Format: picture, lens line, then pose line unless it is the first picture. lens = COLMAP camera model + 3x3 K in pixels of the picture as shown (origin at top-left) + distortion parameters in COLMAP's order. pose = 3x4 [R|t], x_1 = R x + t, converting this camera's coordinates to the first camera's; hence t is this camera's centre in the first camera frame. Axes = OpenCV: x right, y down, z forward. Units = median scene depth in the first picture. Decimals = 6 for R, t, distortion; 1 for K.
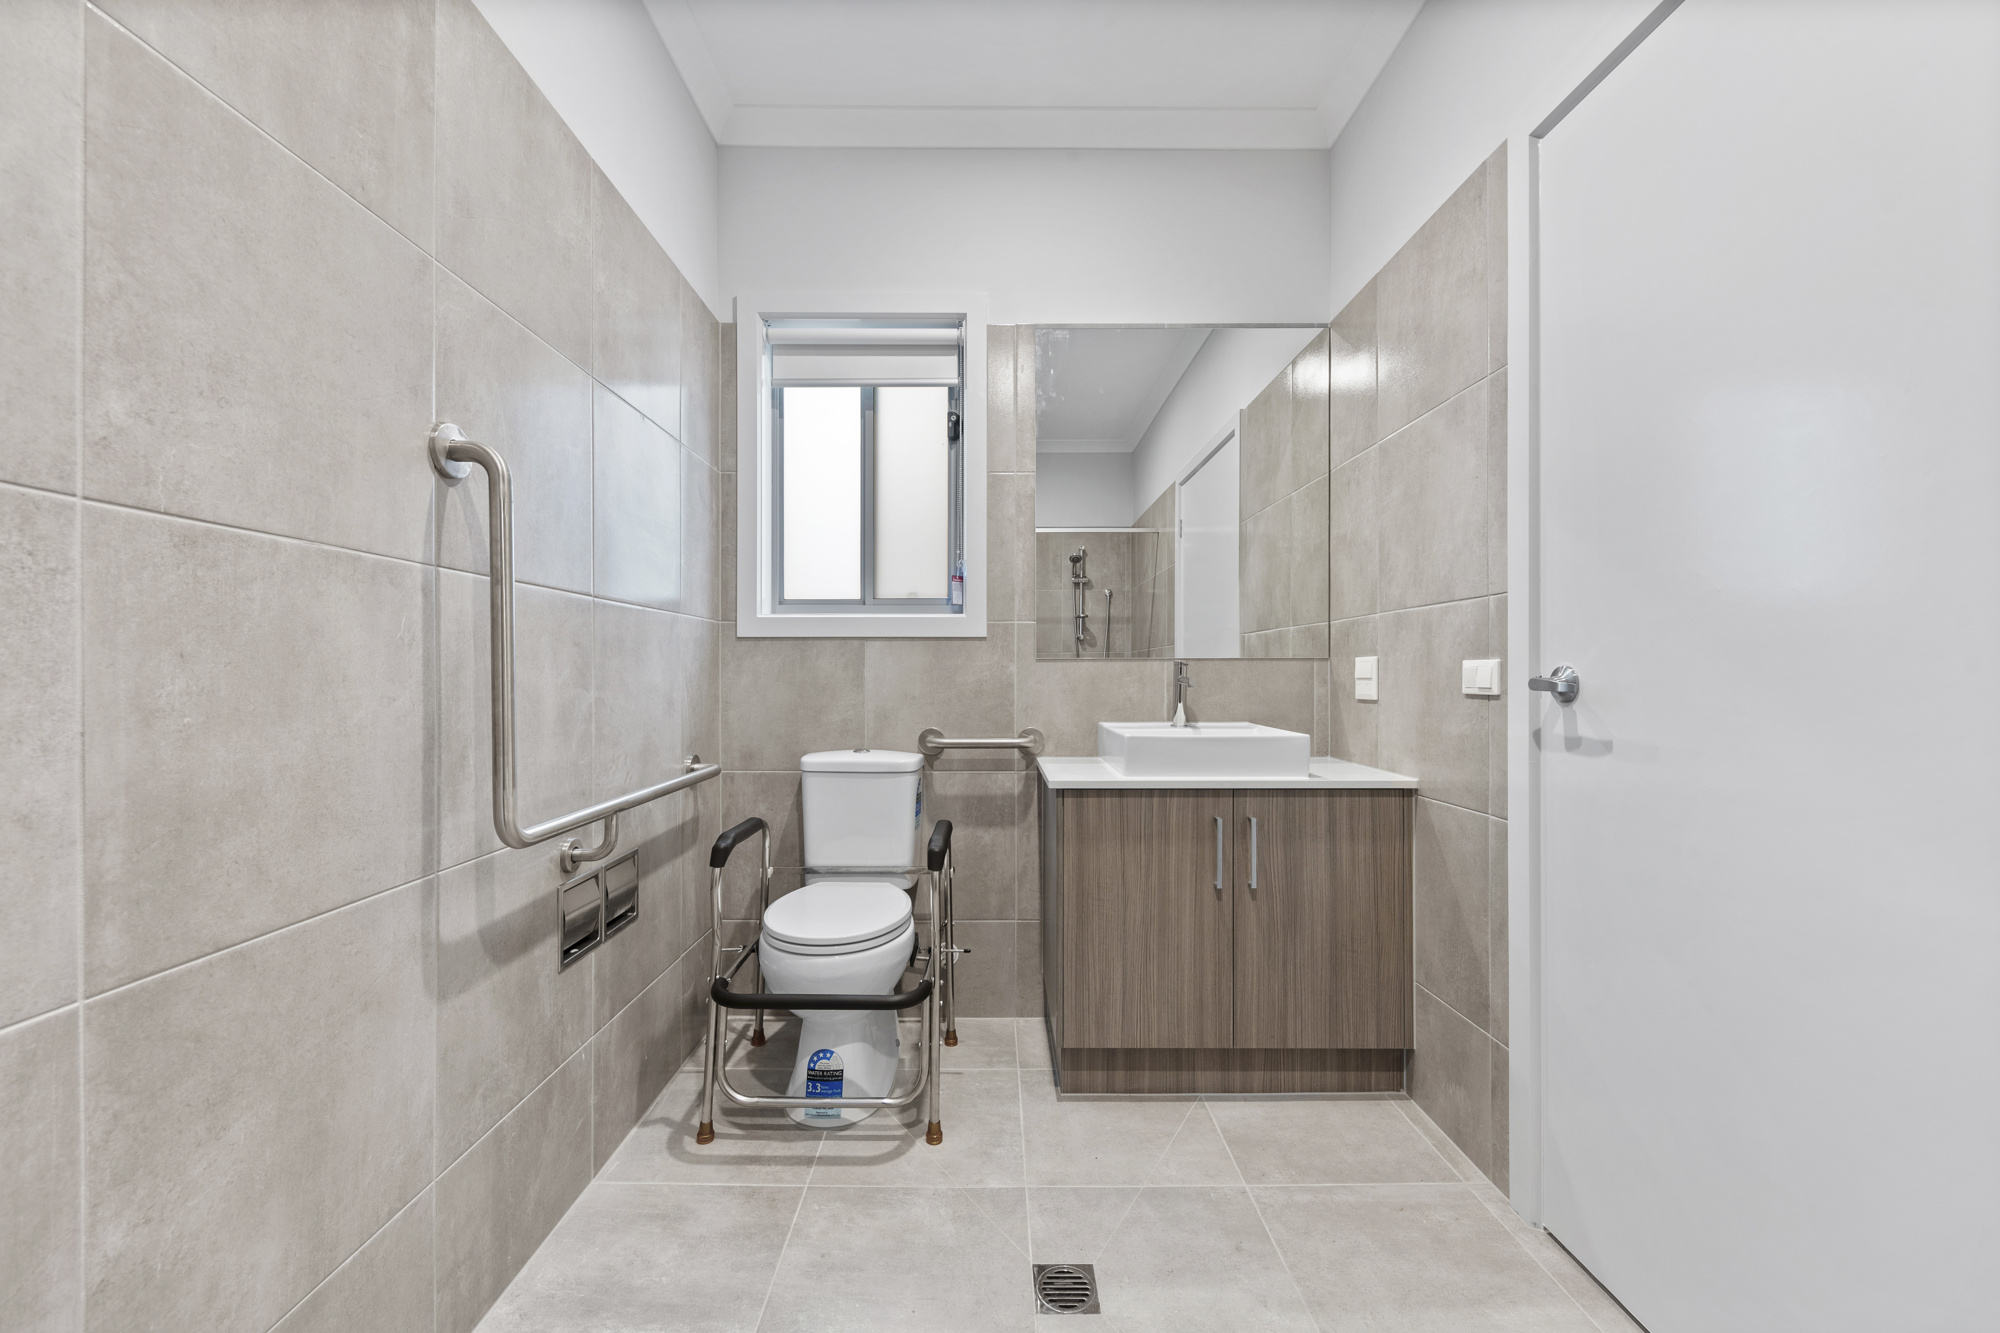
lens RADIAL K [[791.2, 0, 997.8], [0, 791.2, 669.8], [0, 0, 1]] dist [-0.000834, -0.000096]
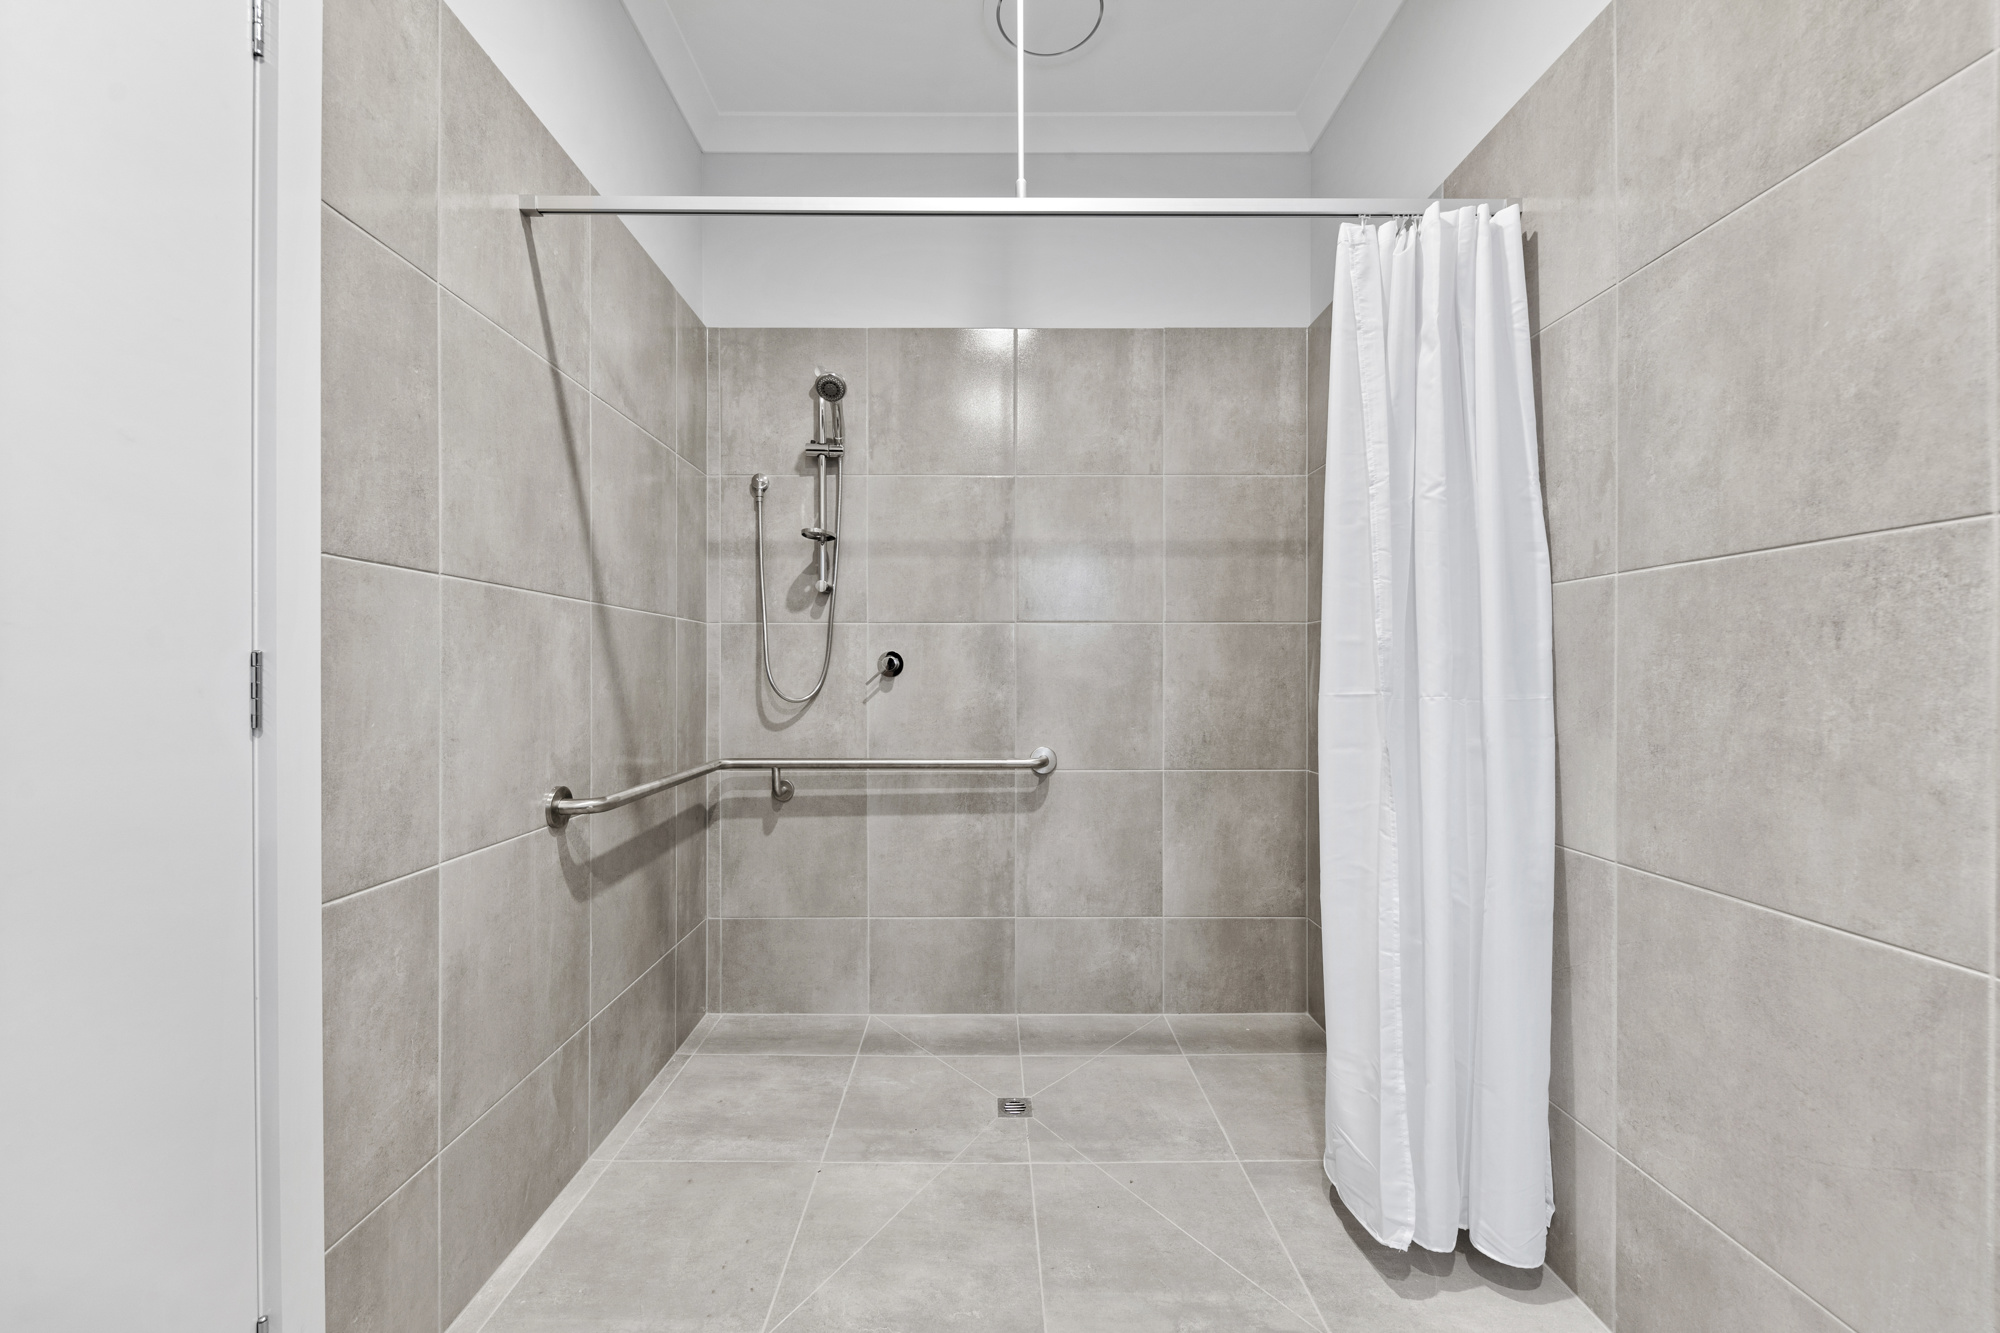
lens RADIAL K [[791.2, 0, 998.0], [0, 791.2, 670.3], [0, 0, 1]] dist [-0.000834, -0.000096]
pose [[-0.999893, 0.009293, -0.011281, 0.229771], [0.009267, 0.999954, 0.002414, -0.018811], [0.011303, 0.002309, -0.999933, 2.151126]]
